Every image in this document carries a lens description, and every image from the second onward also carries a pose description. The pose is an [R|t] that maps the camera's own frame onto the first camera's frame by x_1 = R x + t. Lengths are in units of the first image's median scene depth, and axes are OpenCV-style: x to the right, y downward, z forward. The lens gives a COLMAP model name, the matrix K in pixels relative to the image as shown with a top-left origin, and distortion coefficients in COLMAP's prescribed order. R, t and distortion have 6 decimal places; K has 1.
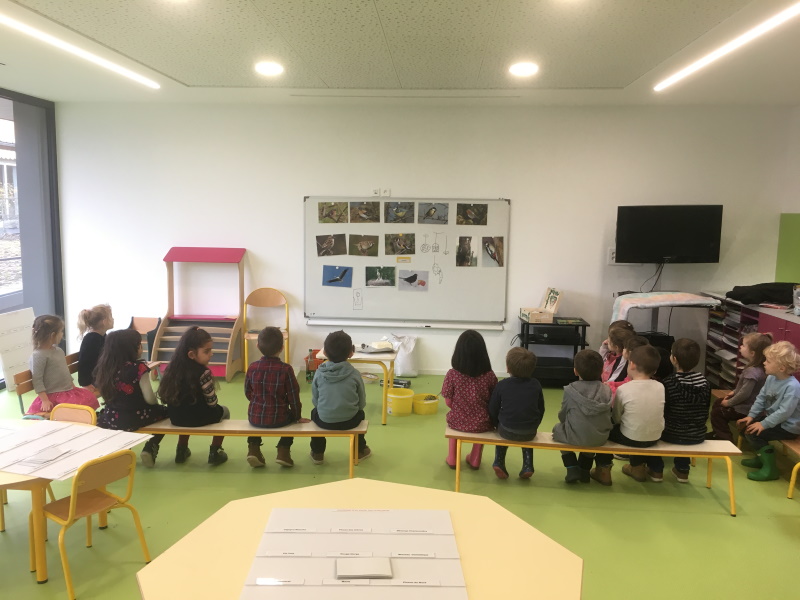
lens RADIAL K [[715.5, 0, 391.0], [0, 715.5, 293.8], [0, 0, 1]] dist [0.082543, -0.118342]
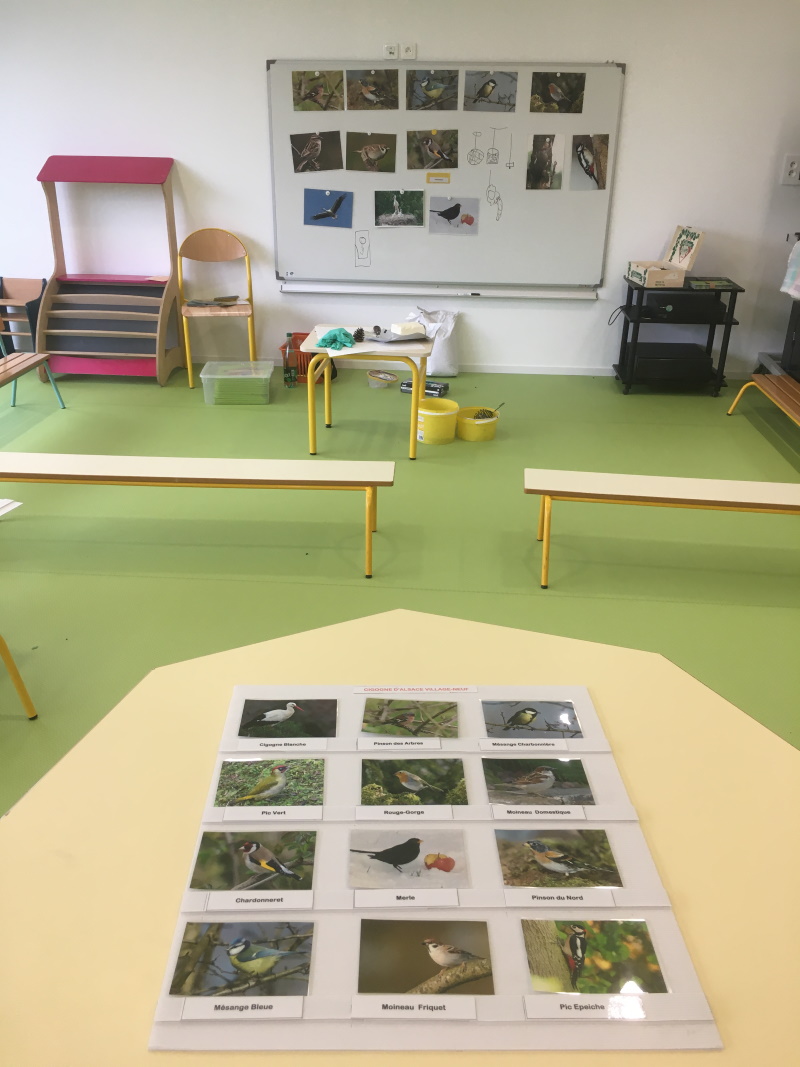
lens RADIAL K [[954.4, 0, 397.7], [0, 954.4, 543.9], [0, 0, 1]] dist [0.082543, -0.118342]
pose [[0.999992, -0.003661, 0.001311, -0.018705], [0.003099, 0.953850, 0.300268, 0.002021], [-0.002350, -0.300262, 0.953854, 0.143892]]
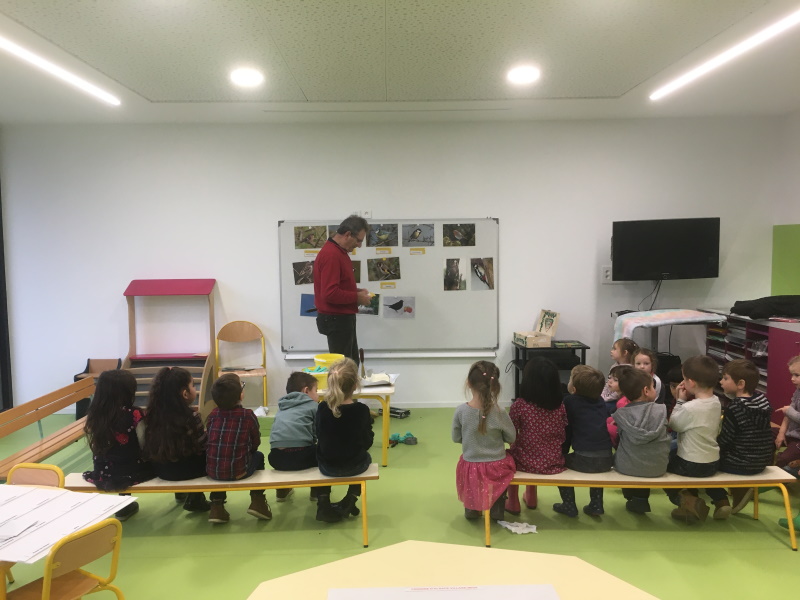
lens RADIAL K [[715.5, 0, 396.9], [0, 715.5, 290.6], [0, 0, 1]] dist [0.082543, -0.118342]
pose [[0.996287, -0.032901, 0.079557, -0.046249], [0.036849, 0.998135, -0.048677, 0.005252], [-0.077807, 0.051428, 0.995641, 0.069167]]
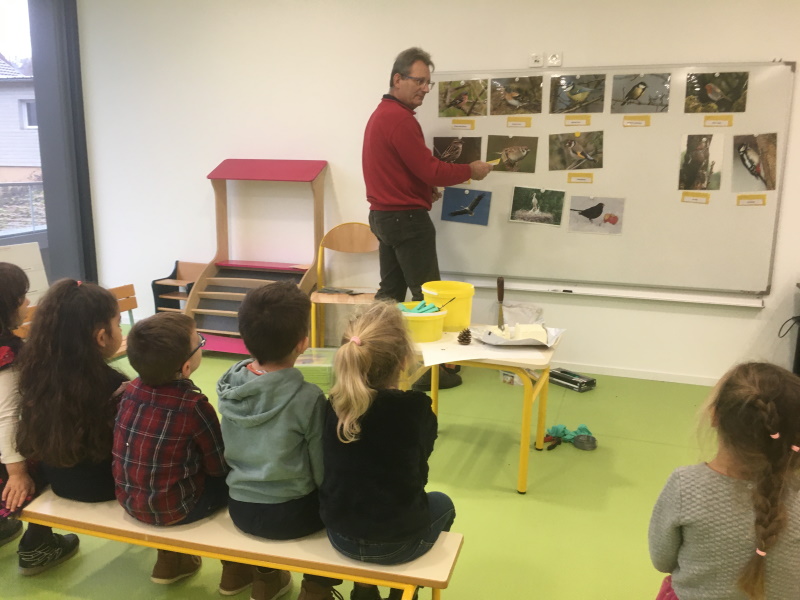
lens RADIAL K [[715.5, 0, 379.3], [0, 715.5, 296.0], [0, 0, 1]] dist [0.082543, -0.118342]
pose [[0.966589, 0.046860, -0.252012, 0.012113], [-0.029798, 0.997024, 0.071100, 0.011076], [0.254594, -0.061215, 0.965109, 0.396768]]
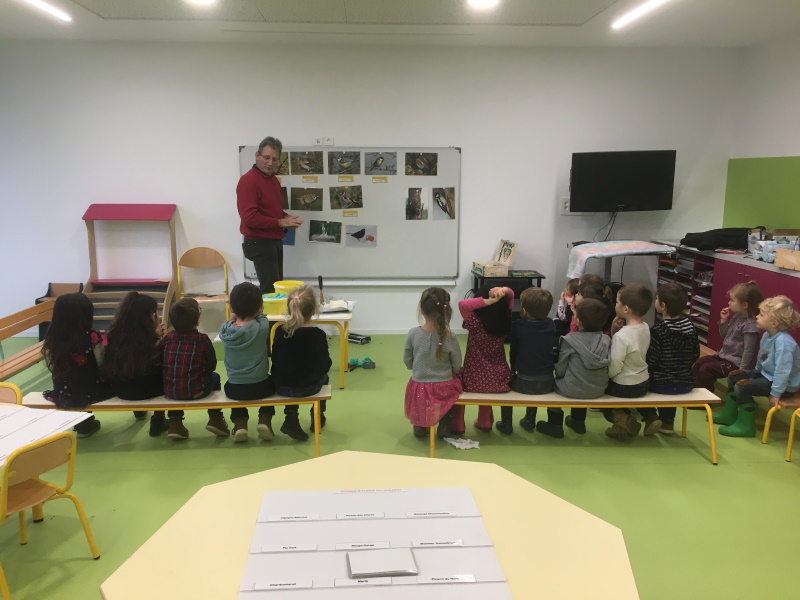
lens RADIAL K [[715.5, 0, 398.4], [0, 715.5, 299.0], [0, 0, 1]] dist [0.082543, -0.118342]
pose [[0.993104, -0.032340, 0.112691, -0.029719], [0.025439, 0.997743, 0.062151, 0.007168], [-0.114446, -0.058856, 0.991684, 0.053009]]
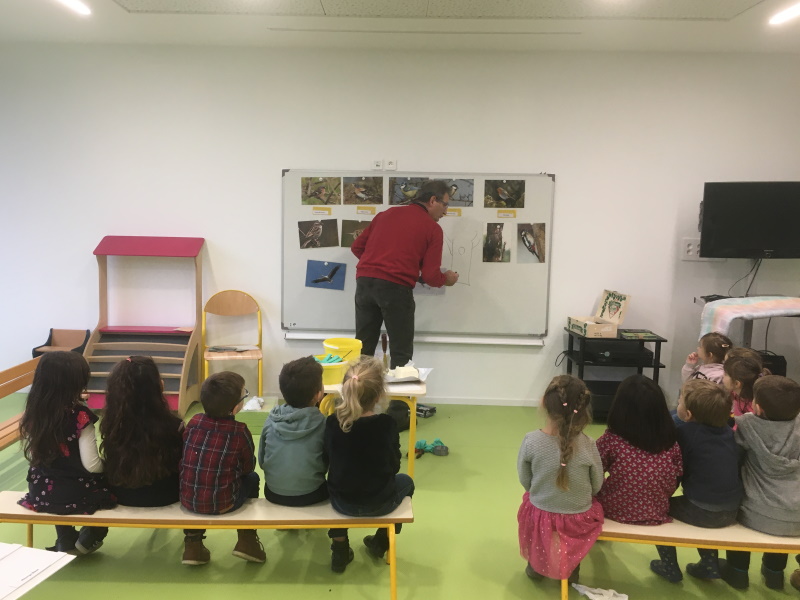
lens RADIAL K [[759.4, 0, 373.6], [0, 759.4, 280.9], [0, 0, 1]] dist [0.051089, 0.000000]
pose [[0.999026, 0.000415, 0.044113, -0.061748], [0.000257, 0.999884, -0.015226, -0.006078], [-0.044114, 0.015223, 0.998911, 0.198861]]
